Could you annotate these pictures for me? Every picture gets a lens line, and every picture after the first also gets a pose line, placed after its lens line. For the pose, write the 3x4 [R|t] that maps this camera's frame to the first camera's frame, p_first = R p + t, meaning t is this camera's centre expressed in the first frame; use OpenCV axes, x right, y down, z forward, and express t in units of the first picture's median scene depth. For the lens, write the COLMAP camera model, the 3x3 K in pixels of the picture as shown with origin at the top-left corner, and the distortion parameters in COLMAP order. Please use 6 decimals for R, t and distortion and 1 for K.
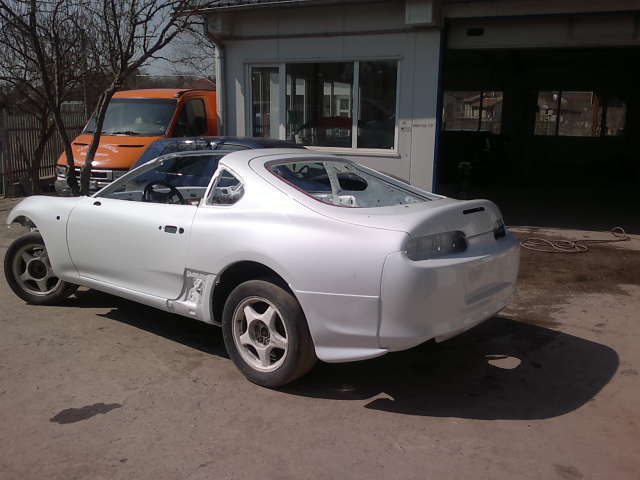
lens RADIAL K [[602.6, 0, 318.8], [0, 602.6, 239.6], [0, 0, 1]] dist [-0.007751, -0.031412]
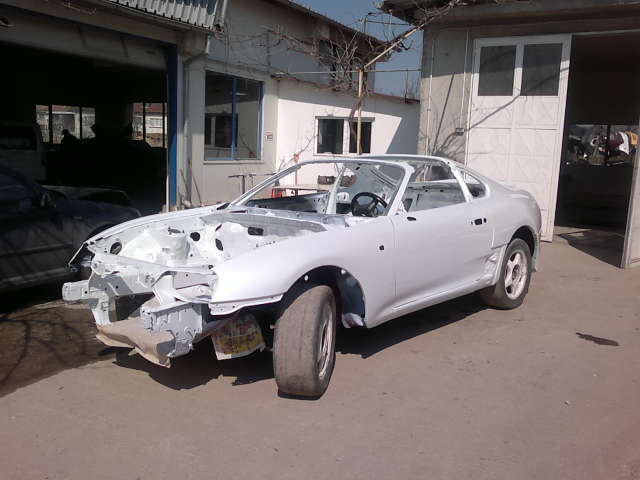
lens RADIAL K [[602.6, 0, 318.8], [0, 602.6, 239.6], [0, 0, 1]] dist [-0.007751, -0.031412]
pose [[0.076551, -0.163986, 0.983488, -1.180395], [0.161631, 0.975377, 0.150052, -0.173795], [-0.983878, 0.147476, 0.101171, 0.960947]]
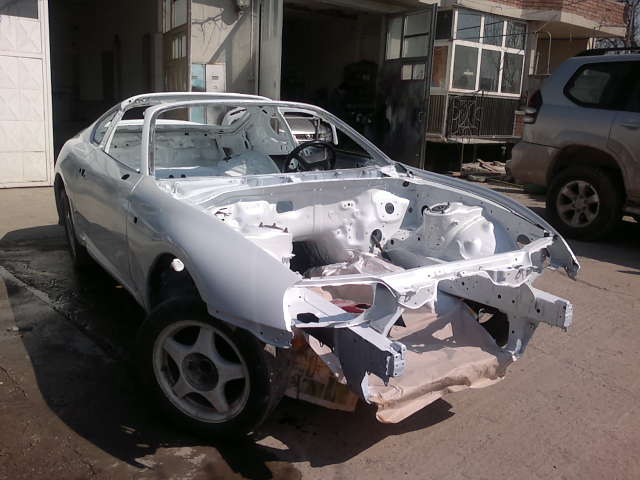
lens RADIAL K [[602.6, 0, 318.8], [0, 602.6, 239.6], [0, 0, 1]] dist [-0.007751, -0.031412]
pose [[-0.941684, -0.122022, 0.313596, -0.532337], [0.012354, 0.918771, 0.394597, -0.288116], [-0.336273, 0.375460, -0.863684, 1.707025]]
